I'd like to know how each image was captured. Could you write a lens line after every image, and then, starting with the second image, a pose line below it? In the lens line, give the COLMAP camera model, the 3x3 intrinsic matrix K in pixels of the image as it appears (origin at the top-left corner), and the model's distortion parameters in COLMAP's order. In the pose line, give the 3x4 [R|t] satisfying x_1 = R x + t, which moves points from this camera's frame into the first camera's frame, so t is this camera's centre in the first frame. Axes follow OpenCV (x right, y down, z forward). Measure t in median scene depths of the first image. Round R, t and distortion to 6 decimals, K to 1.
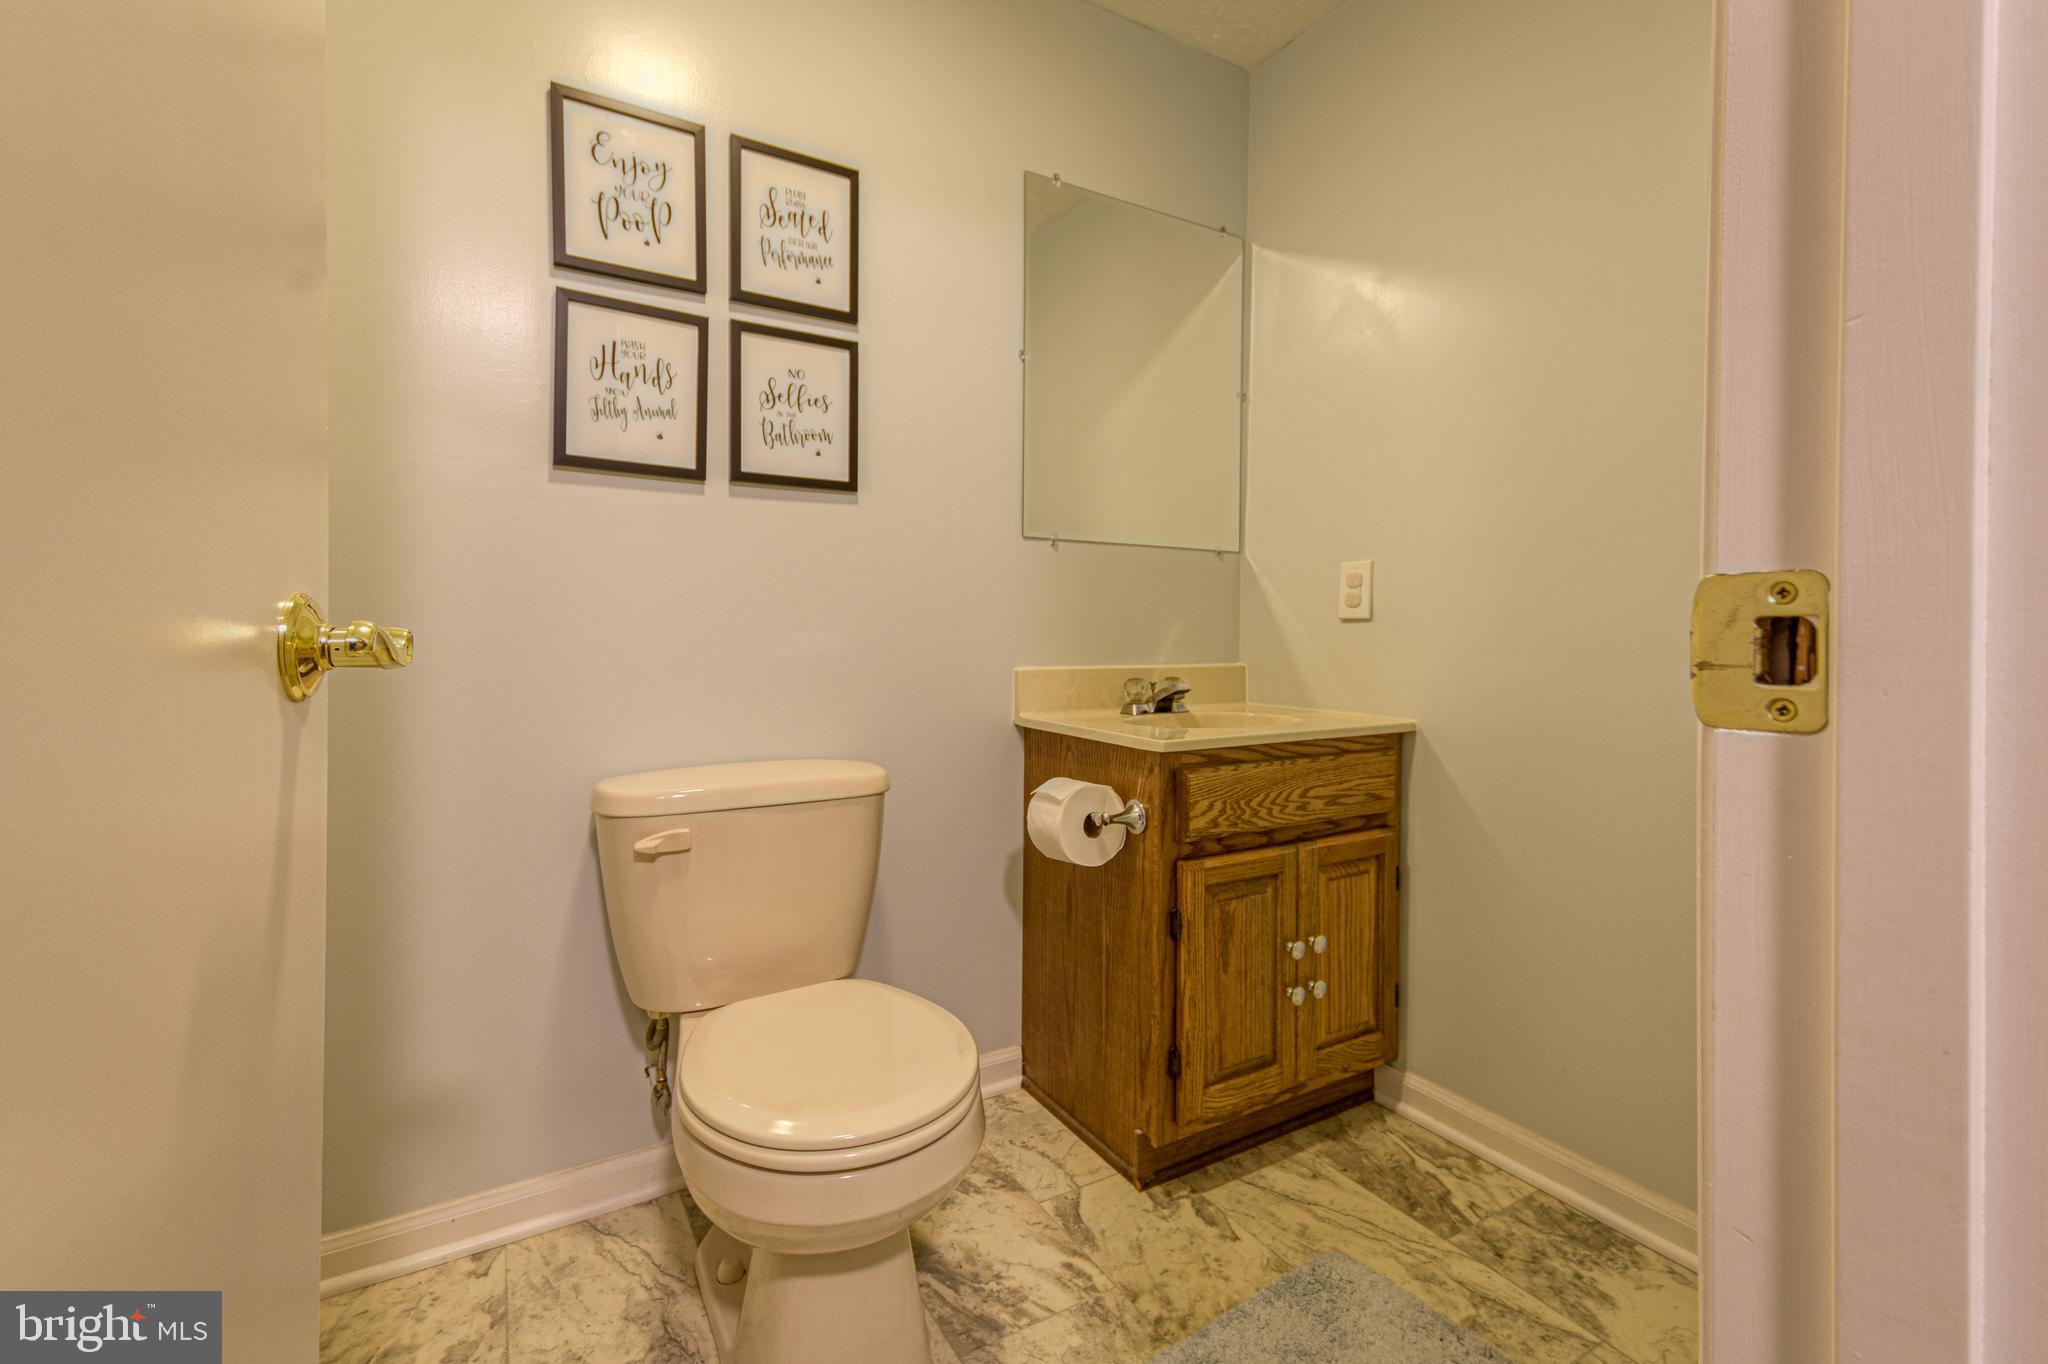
lens RADIAL K [[891.4, 0, 1023.9], [0, 891.4, 636.8], [0, 0, 1]] dist [0.019429, -0.000375]
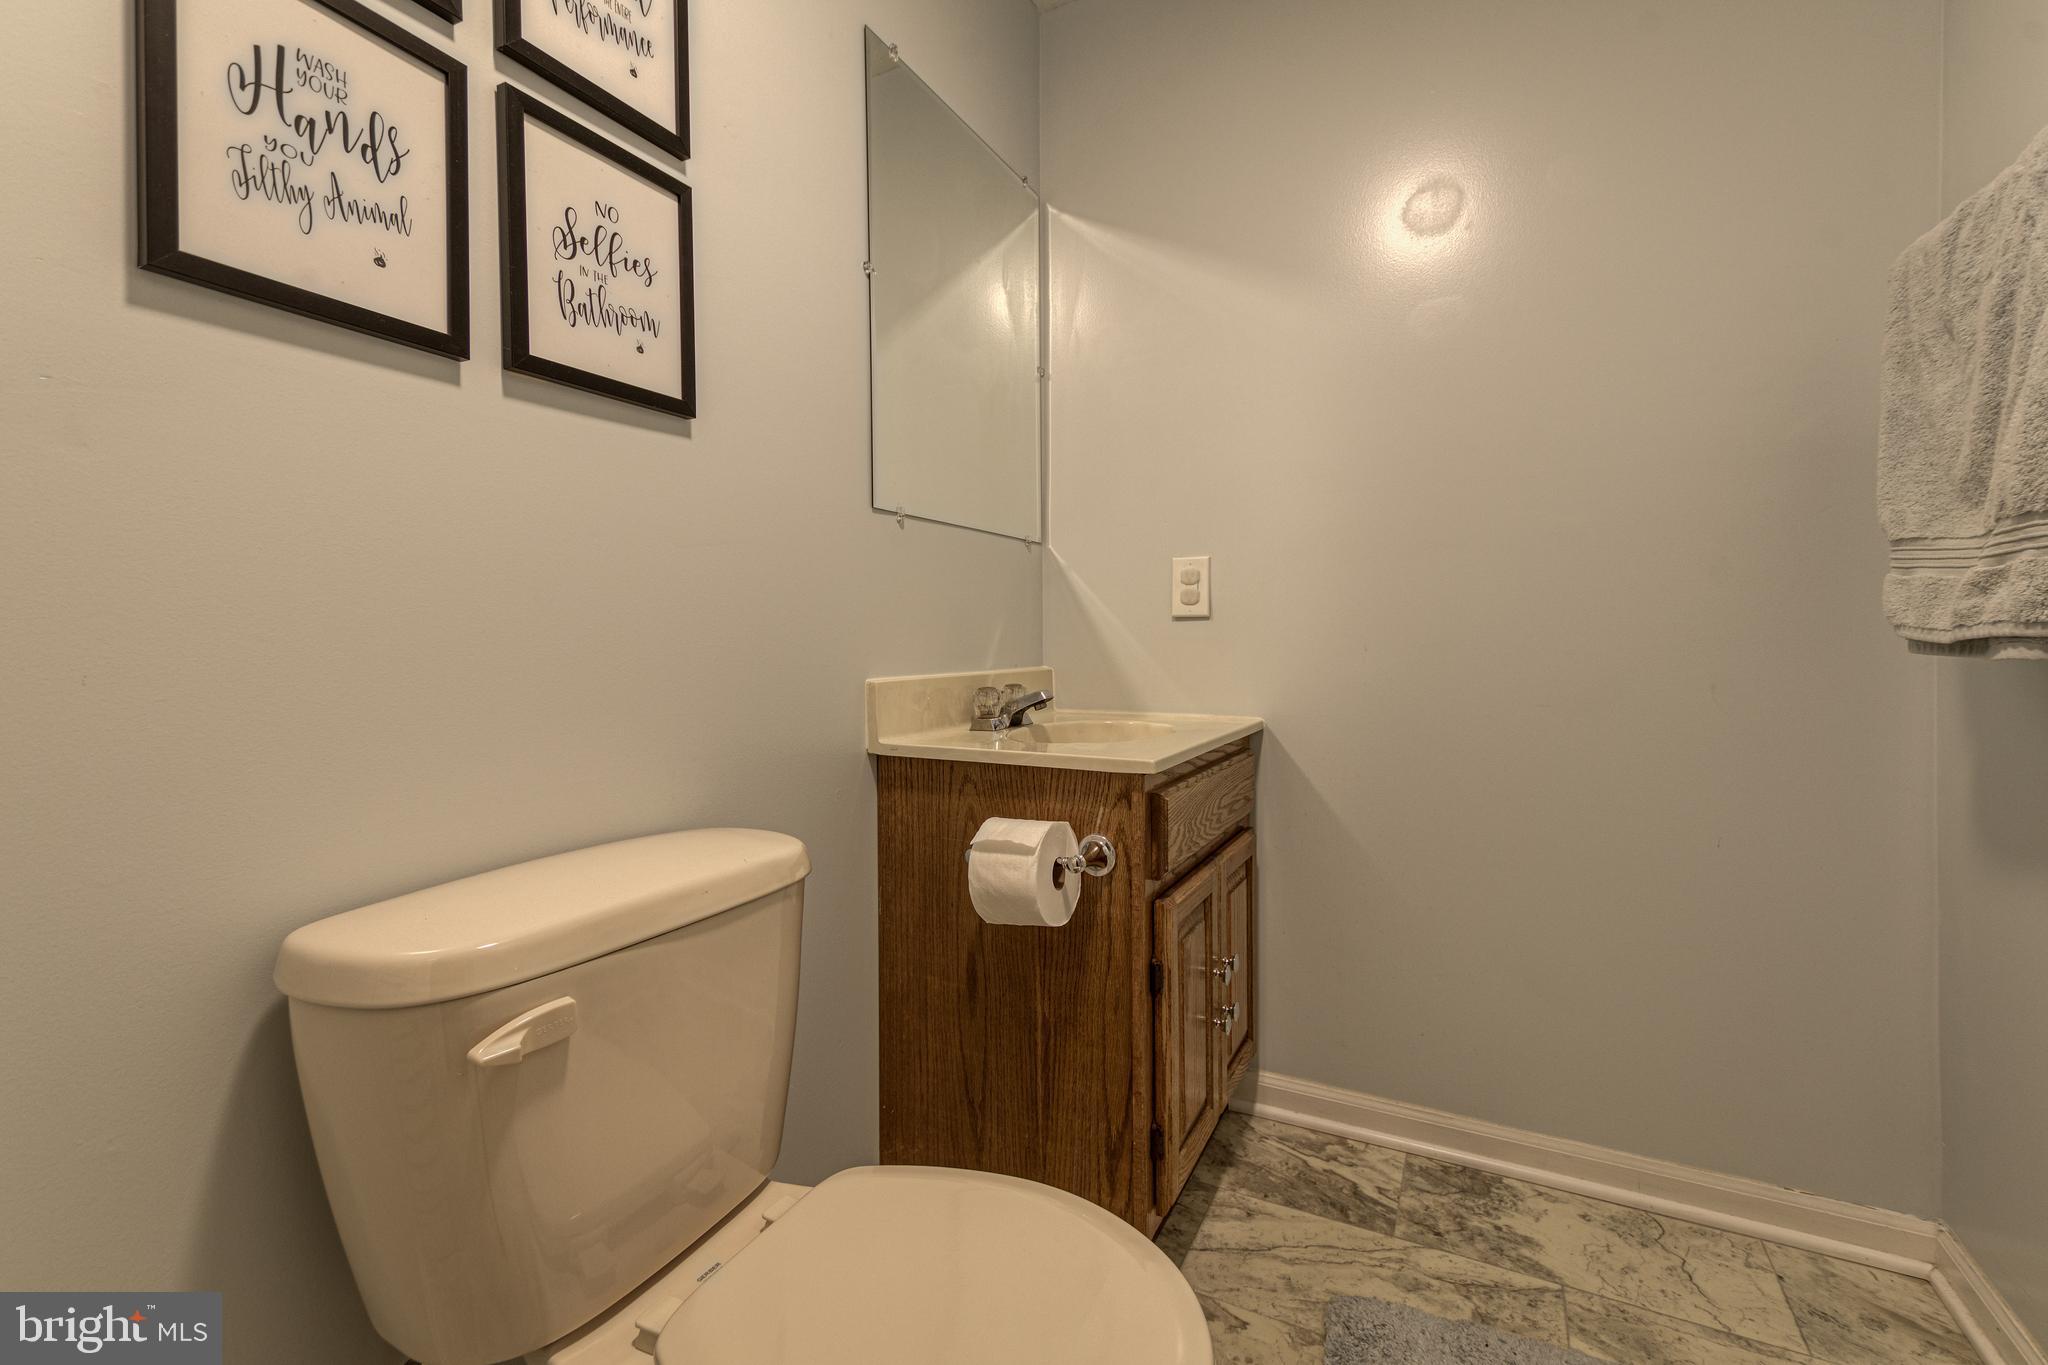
lens RADIAL K [[893.0, 0, 1028.1], [0, 893.0, 650.6], [0, 0, 1]] dist [0.020603, -0.006382]
pose [[0.849703, -0.016930, 0.526990, -0.355637], [0.012485, 0.999850, 0.011991, 0.003476], [-0.527114, -0.003609, 0.849787, 0.336772]]
